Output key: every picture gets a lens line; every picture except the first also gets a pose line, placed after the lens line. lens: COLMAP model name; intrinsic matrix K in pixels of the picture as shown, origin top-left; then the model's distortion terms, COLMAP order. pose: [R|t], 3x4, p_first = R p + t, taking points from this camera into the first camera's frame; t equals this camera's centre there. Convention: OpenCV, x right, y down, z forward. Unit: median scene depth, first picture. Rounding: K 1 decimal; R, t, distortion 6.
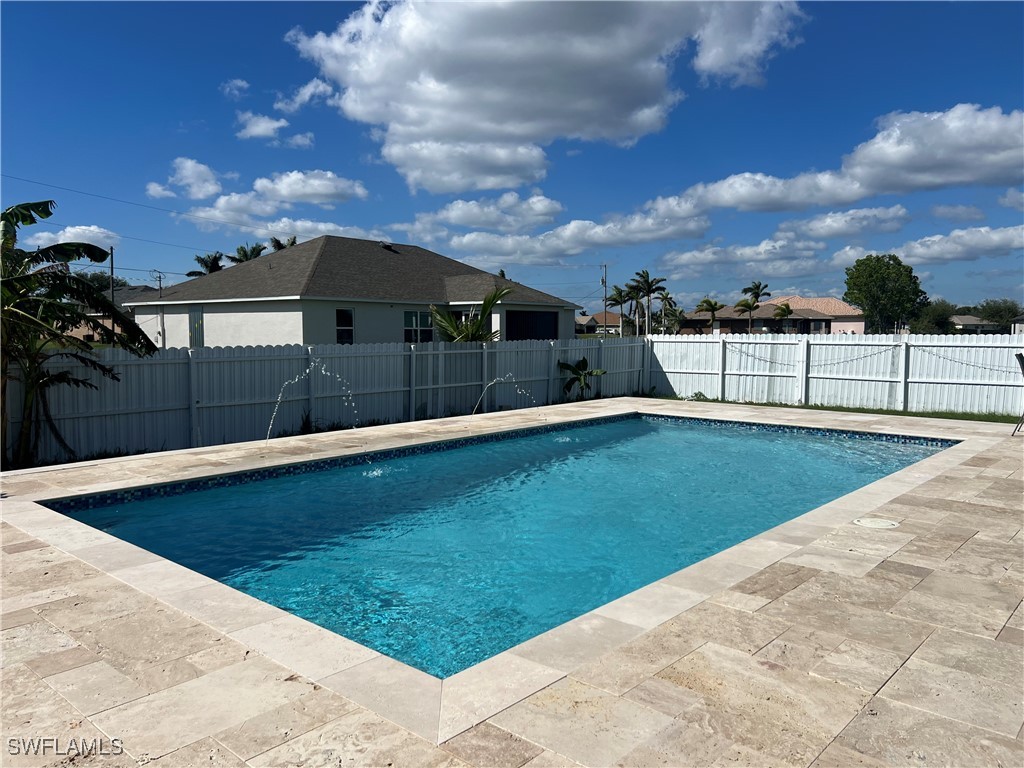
lens RADIAL K [[763.5, 0, 512.6], [0, 763.5, 385.7], [0, 0, 1]] dist [0.071996, -0.088118]
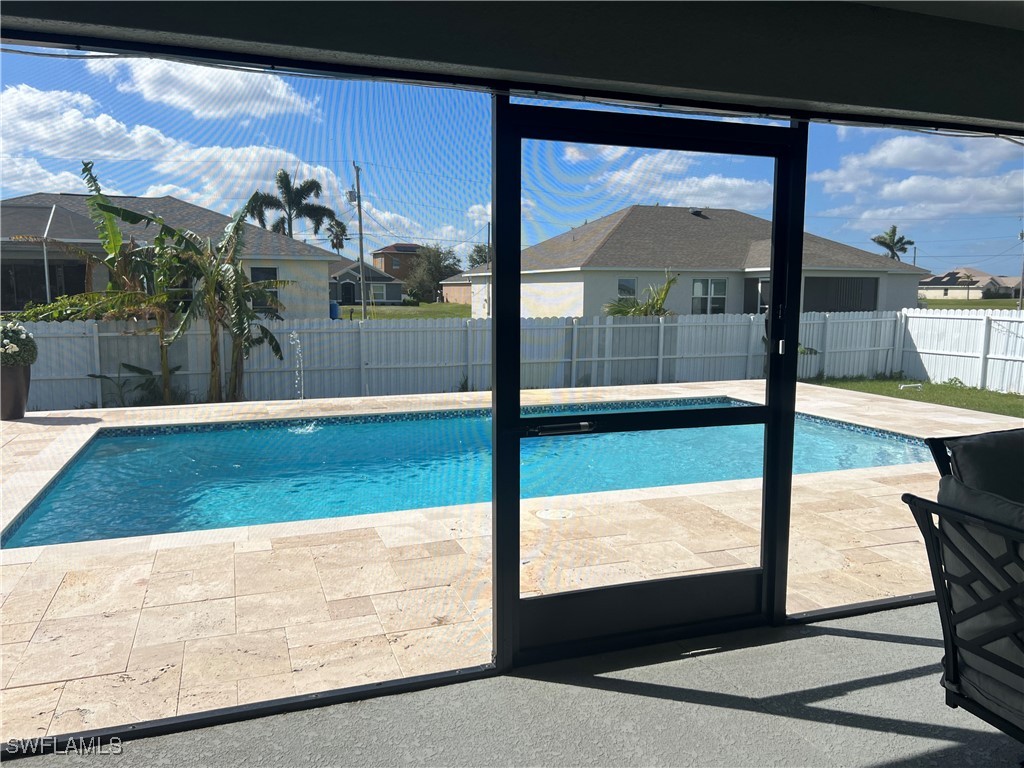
lens RADIAL K [[763.5, 0, 512.6], [0, 763.5, 385.7], [0, 0, 1]] dist [0.071996, -0.088118]
pose [[0.881248, 0.060560, -0.468759, 0.422752], [-0.038222, 0.997640, 0.057032, -0.025958], [0.471107, -0.032343, 0.881483, 0.026504]]
